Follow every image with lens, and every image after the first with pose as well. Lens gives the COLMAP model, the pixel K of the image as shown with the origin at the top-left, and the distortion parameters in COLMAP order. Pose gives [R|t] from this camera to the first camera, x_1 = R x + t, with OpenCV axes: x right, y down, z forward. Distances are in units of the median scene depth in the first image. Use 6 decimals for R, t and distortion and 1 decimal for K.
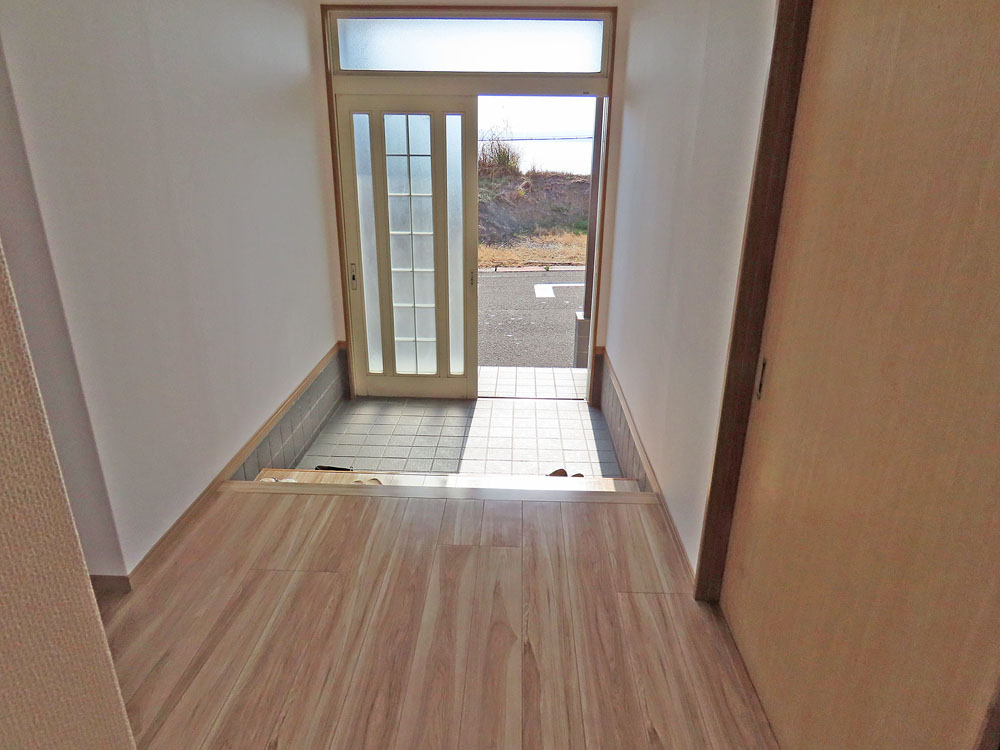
lens RADIAL K [[633.6, 0, 500.0], [0, 633.6, 375.0], [0, 0, 1]] dist [-0.002827, -0.005044]
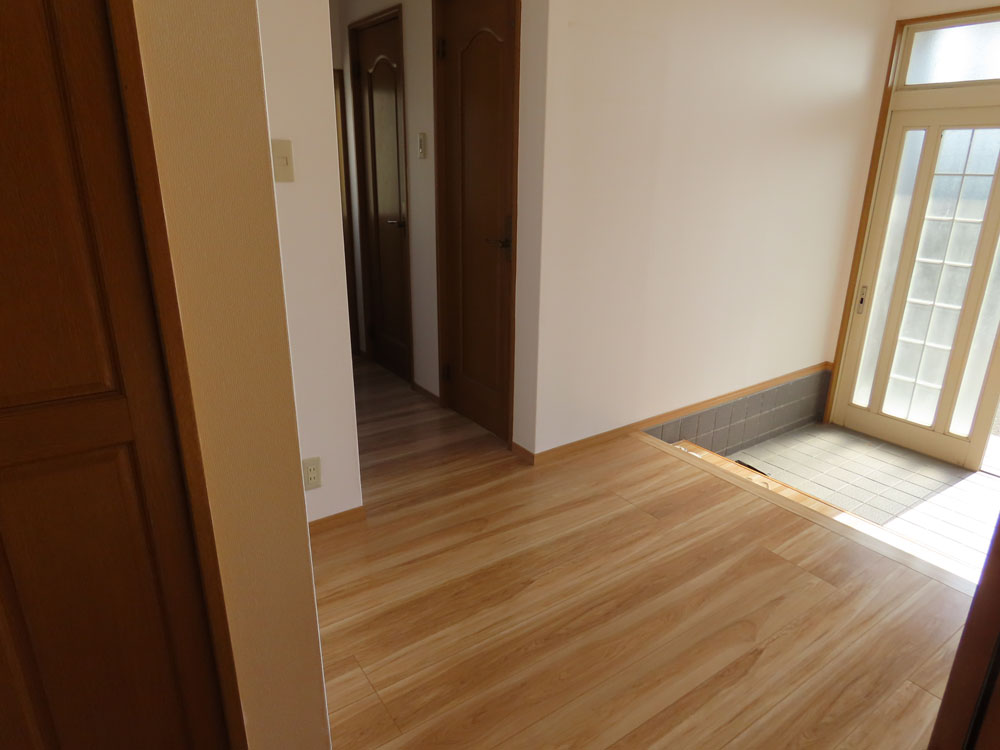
lens RADIAL K [[633.6, 0, 500.0], [0, 633.6, 375.0], [0, 0, 1]] dist [-0.002827, -0.005044]
pose [[0.597410, 0.253380, -0.760855, 0.217479], [-0.281952, 0.954563, 0.096505, 0.016182], [0.750736, 0.156872, 0.641706, -0.003481]]
